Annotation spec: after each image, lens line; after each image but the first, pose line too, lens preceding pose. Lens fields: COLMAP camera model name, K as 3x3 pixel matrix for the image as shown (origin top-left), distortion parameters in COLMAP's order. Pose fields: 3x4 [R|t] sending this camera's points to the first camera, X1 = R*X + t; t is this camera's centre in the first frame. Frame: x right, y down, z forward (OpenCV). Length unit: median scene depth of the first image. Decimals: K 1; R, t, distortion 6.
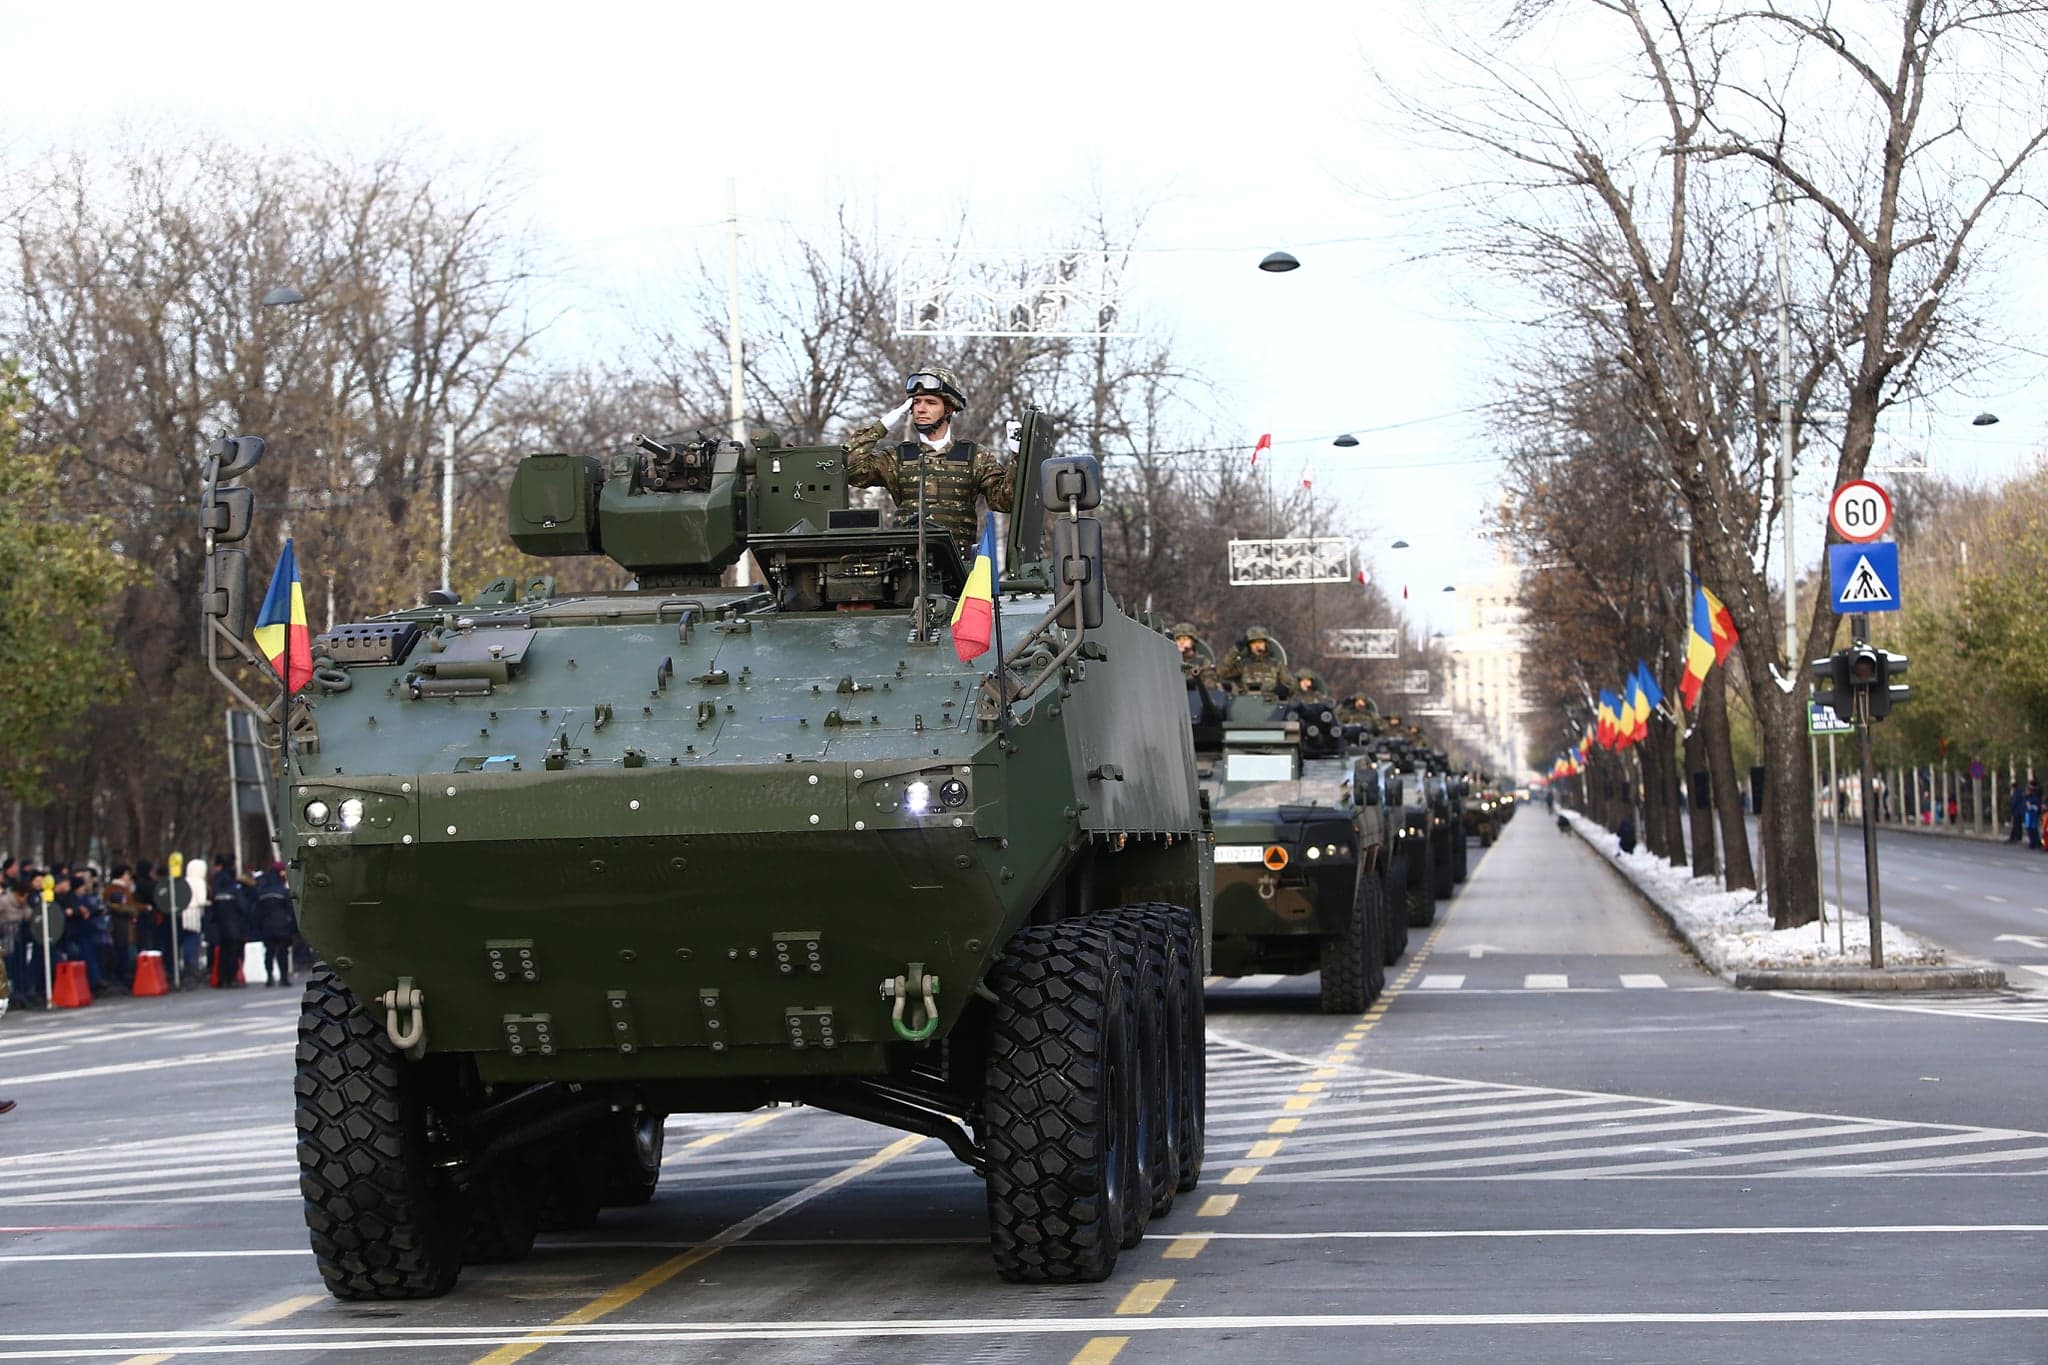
lens RADIAL K [[7197.3, 0, 1024.0], [0, 7197.3, 682.5], [0, 0, 1]] dist [0.166251, -0.508829]
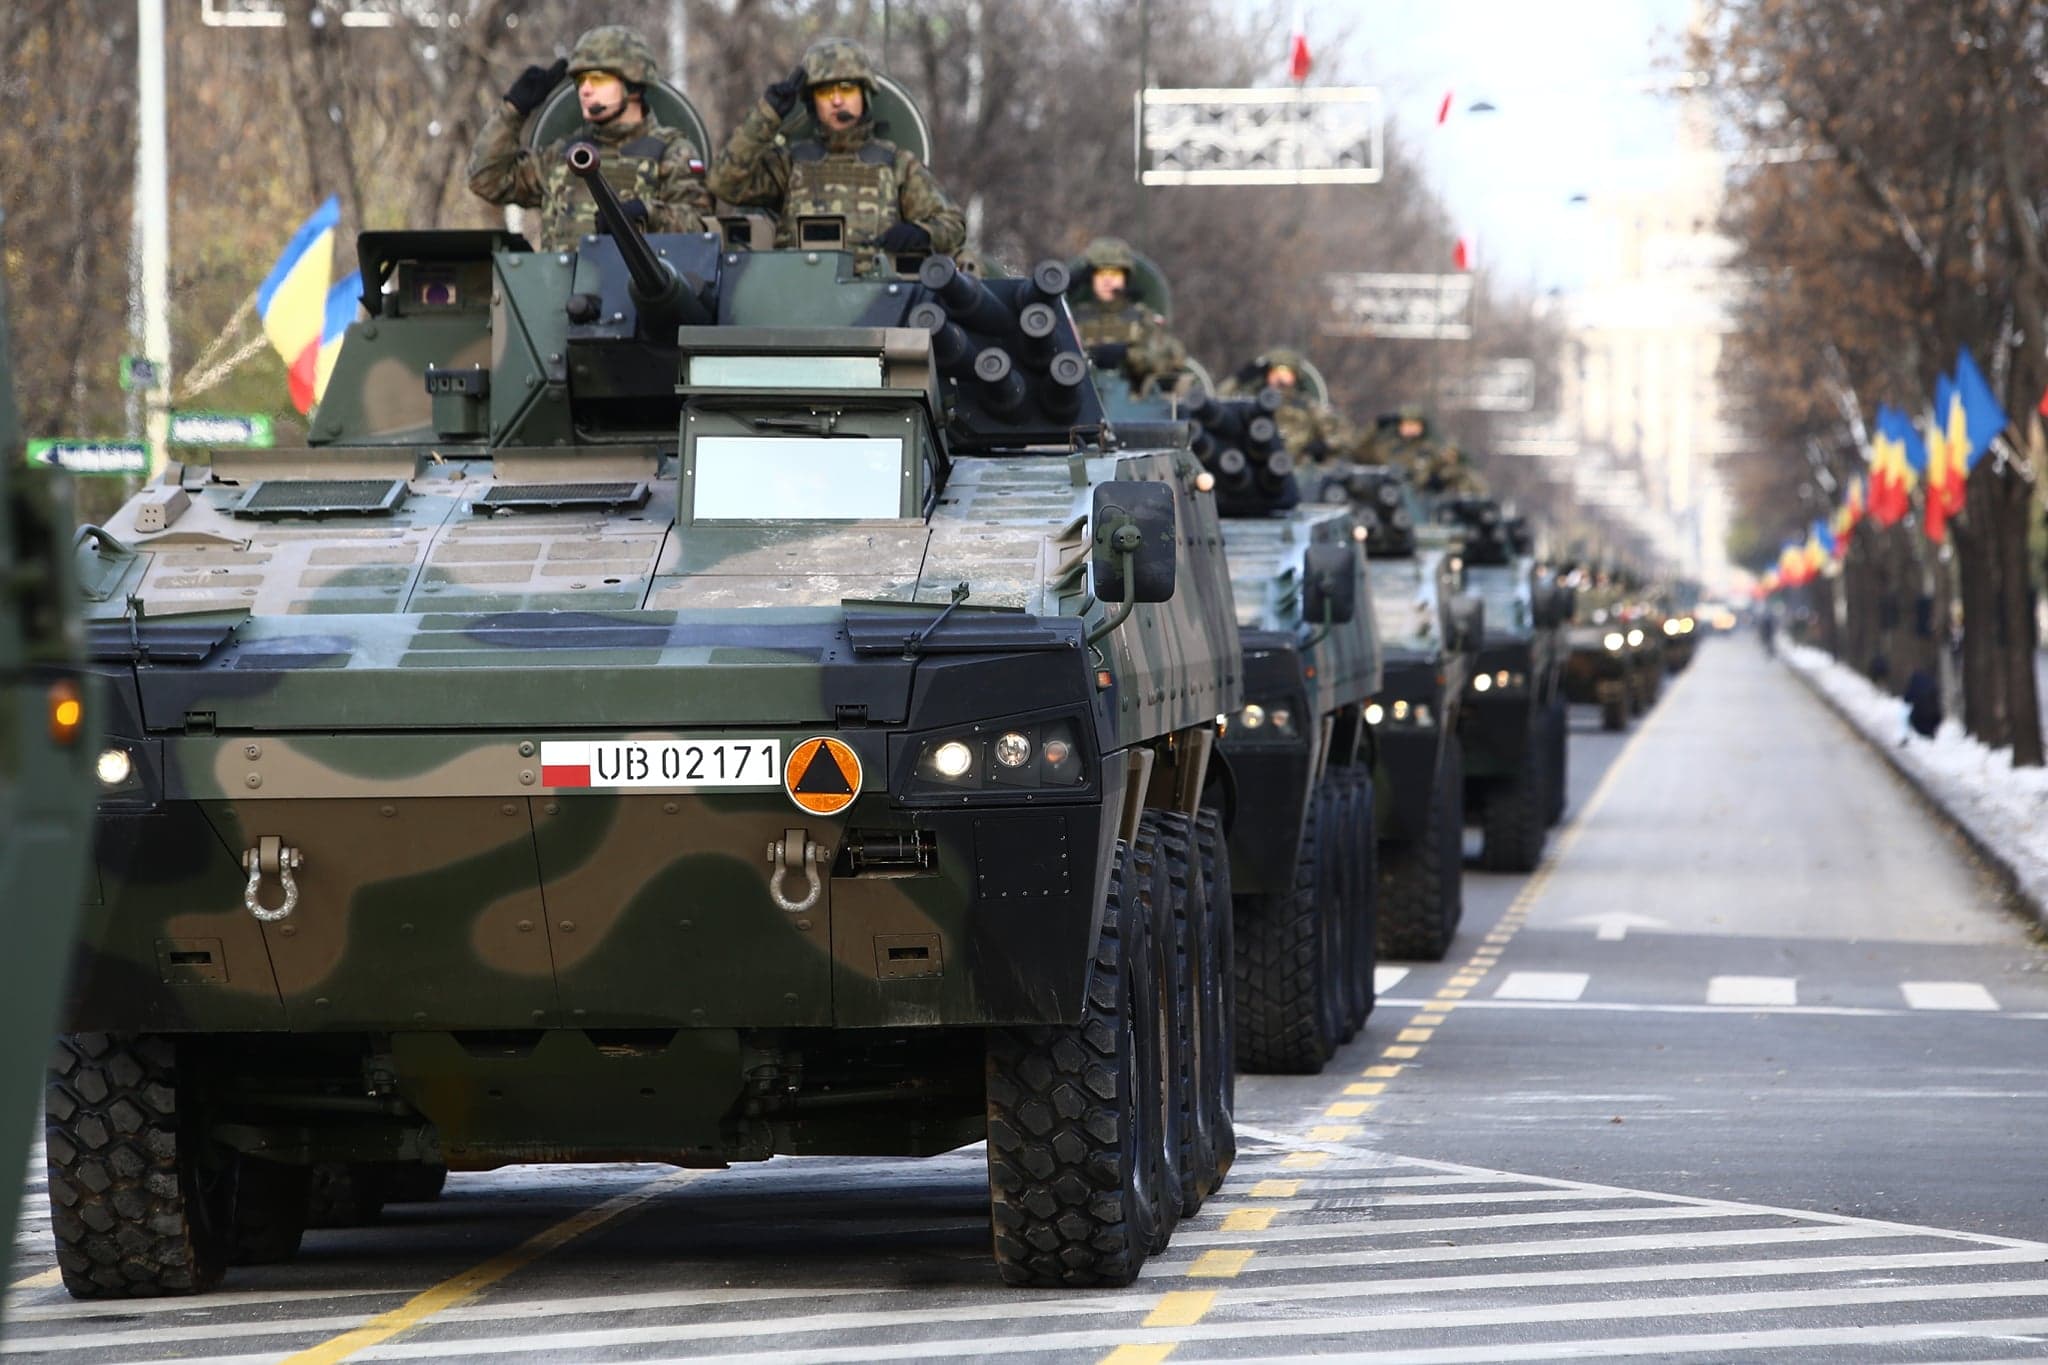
lens RADIAL K [[11924.4, 0, 1024.6], [0, 11924.4, 756.7], [0, 0, 1]] dist [1.995363, -0.286783]
pose [[0.999640, 0.024592, 0.010728, 0.012821], [-0.024885, 0.999296, 0.028065, 0.003160], [-0.010030, -0.028322, 0.999549, 0.169125]]
